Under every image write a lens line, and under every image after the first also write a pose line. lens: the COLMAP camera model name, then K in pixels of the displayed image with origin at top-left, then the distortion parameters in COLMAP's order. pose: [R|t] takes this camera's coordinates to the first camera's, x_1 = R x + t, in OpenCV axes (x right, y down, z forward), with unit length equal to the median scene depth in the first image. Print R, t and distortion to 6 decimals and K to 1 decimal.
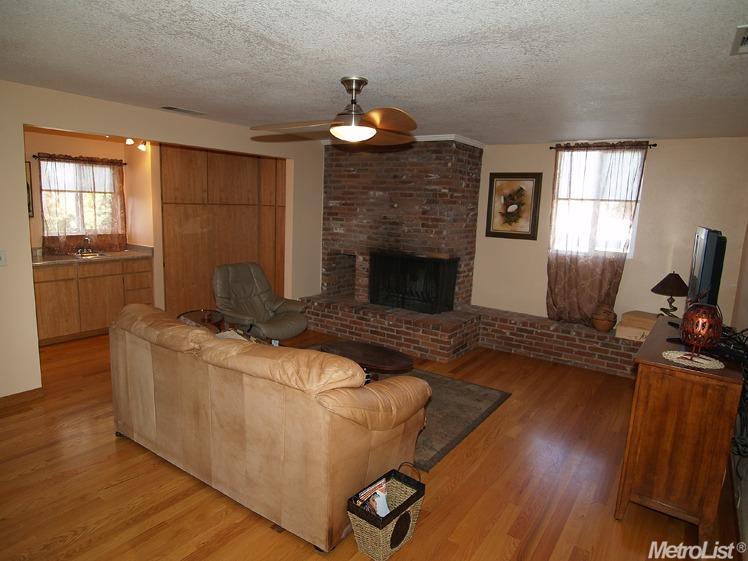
lens RADIAL K [[474.9, 0, 372.9], [0, 474.9, 278.7], [0, 0, 1]] dist [-0.008249, -0.004848]
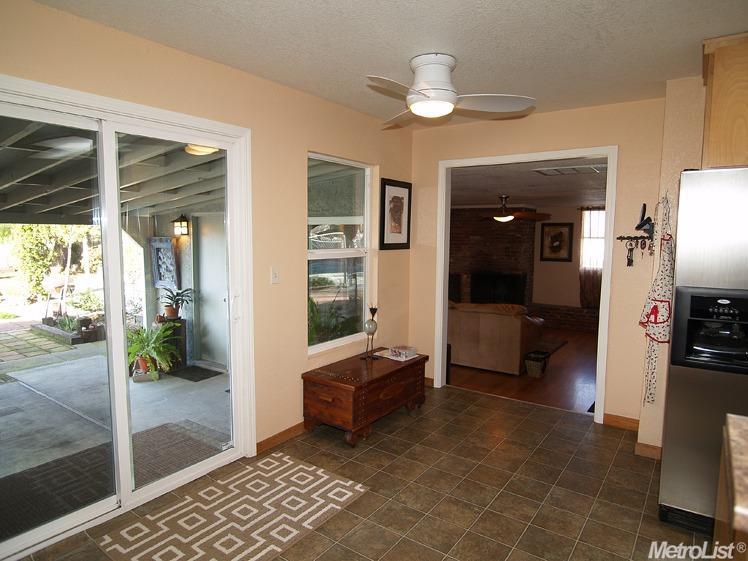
lens RADIAL K [[474.9, 0, 374.8], [0, 474.9, 282.6], [0, 0, 1]] dist [-0.008249, -0.004848]
pose [[0.999508, -0.029730, -0.010006, -0.348653], [0.029152, 0.998133, -0.053680, 0.063425], [0.011584, 0.053362, 0.998508, -0.706323]]
